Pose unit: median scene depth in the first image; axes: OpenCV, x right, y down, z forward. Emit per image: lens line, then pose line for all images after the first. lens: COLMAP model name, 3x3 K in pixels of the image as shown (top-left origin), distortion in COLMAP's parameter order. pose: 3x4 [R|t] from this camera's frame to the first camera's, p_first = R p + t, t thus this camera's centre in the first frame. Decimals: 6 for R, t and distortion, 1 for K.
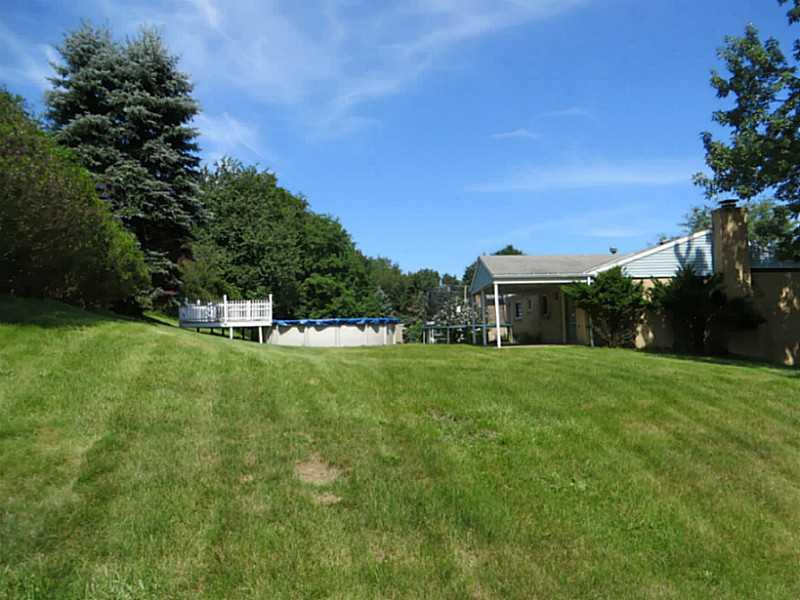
lens RADIAL K [[601.2, 0, 389.1], [0, 601.2, 300.0], [0, 0, 1]] dist [-0.010809, -0.003667]
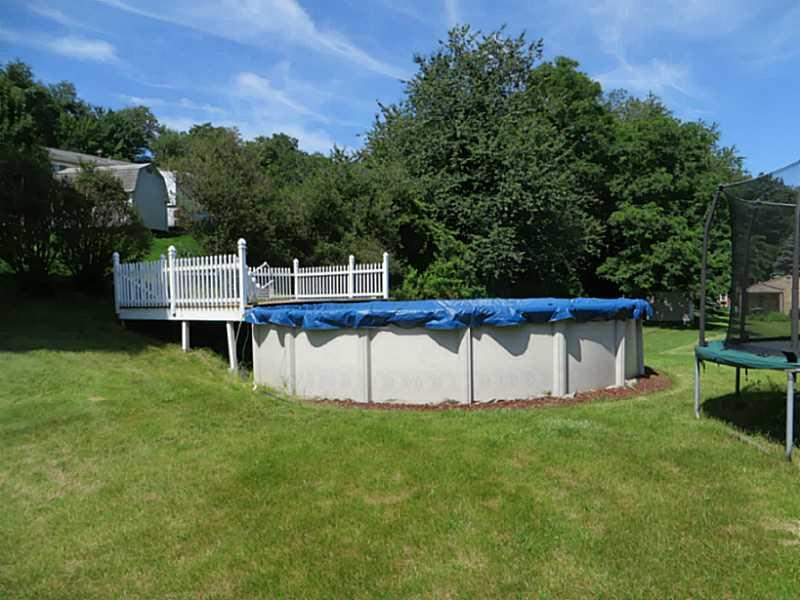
lens RADIAL K [[599.7, 0, 408.8], [0, 599.7, 298.8], [0, 0, 1]] dist [-0.016993, 0.002332]
pose [[0.806850, 0.017474, -0.590498, 0.144144], [0.029245, 0.997155, 0.069468, 0.006947], [0.590032, -0.073319, 0.804044, 0.991476]]
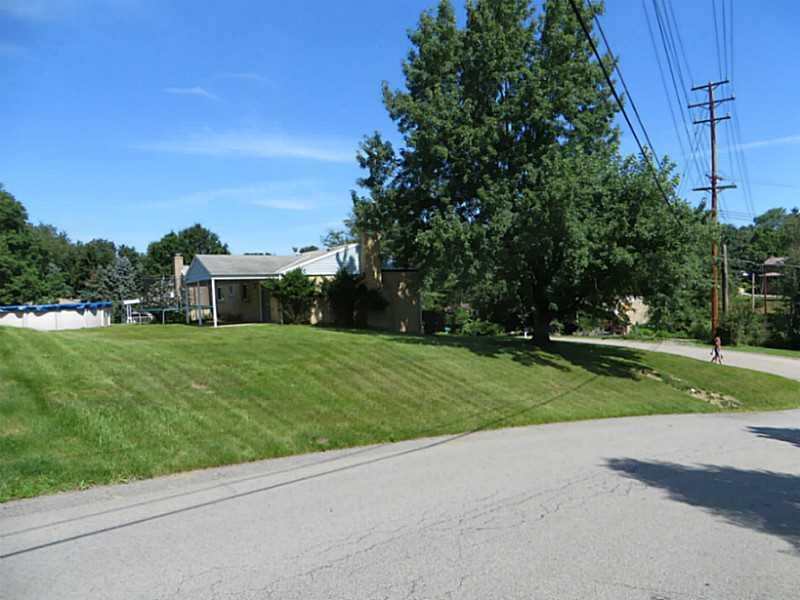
lens RADIAL K [[599.7, 0, 408.8], [0, 599.7, 298.8], [0, 0, 1]] dist [-0.016993, 0.002332]
pose [[0.851056, -0.010762, 0.524964, -0.143454], [-0.013748, 0.998990, 0.042767, -0.044917], [-0.524894, -0.043614, 0.850049, -0.343644]]
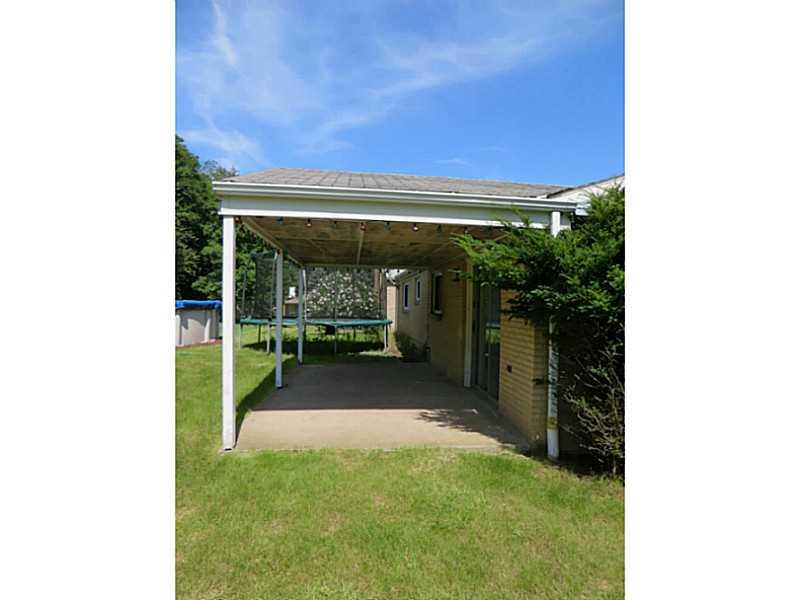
lens RADIAL K [[451.4, 0, 387.9], [0, 451.4, 298.4], [0, 0, 1]] dist [-0.002007, 0.000262]
pose [[0.995395, 0.040373, 0.086946, 0.218855], [-0.044340, 0.998039, 0.044193, -0.001710], [-0.084991, -0.047844, 0.995232, 0.741373]]
